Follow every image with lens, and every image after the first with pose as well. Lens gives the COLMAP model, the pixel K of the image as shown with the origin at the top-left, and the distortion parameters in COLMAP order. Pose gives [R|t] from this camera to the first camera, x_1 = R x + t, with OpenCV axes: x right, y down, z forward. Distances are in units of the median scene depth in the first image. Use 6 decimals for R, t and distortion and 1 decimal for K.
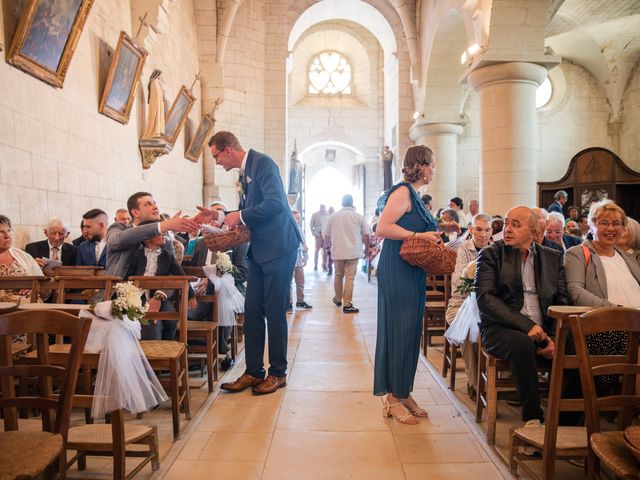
lens RADIAL K [[502.3, 0, 321.8], [0, 502.3, 238.2], [0, 0, 1]] dist [-0.059520, -0.001782]
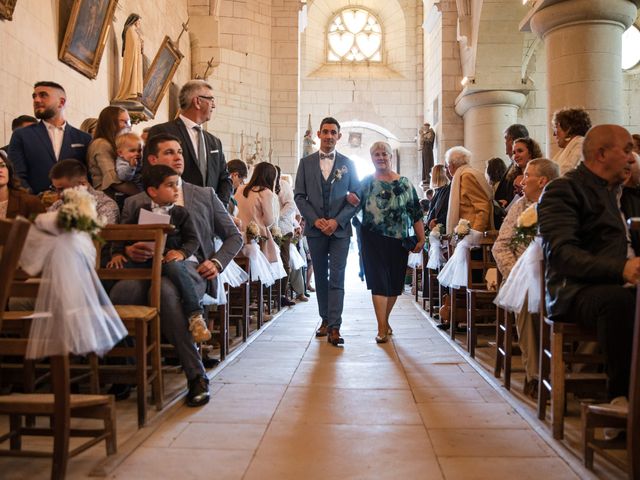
lens RADIAL K [[641.5, 0, 321.3], [0, 641.5, 237.1], [0, 0, 1]] dist [-0.017679, 0.000000]
pose [[0.999302, 0.005873, -0.036905, 0.004521], [-0.007105, 0.999419, -0.033335, 0.035033], [0.036688, 0.033574, 0.998763, 0.002769]]
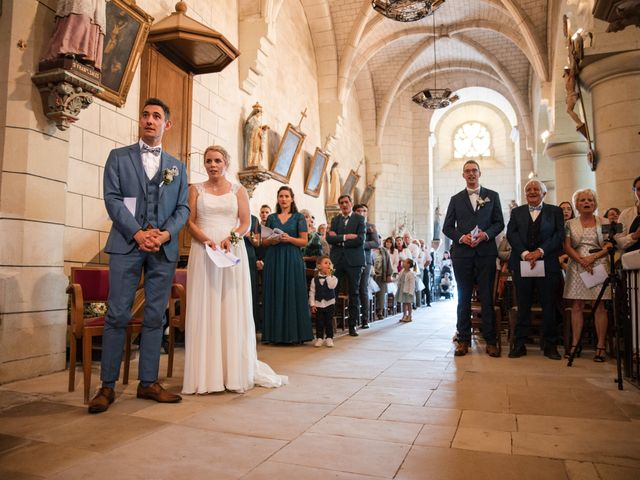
lens RADIAL K [[502.3, 0, 320.4], [0, 502.3, 239.6], [0, 0, 1]] dist [-0.059520, -0.001782]
pose [[0.942167, -0.020855, -0.334495, 0.113115], [-0.012333, 0.995229, -0.096789, 0.047048], [0.334918, 0.095316, 0.937414, -0.367217]]
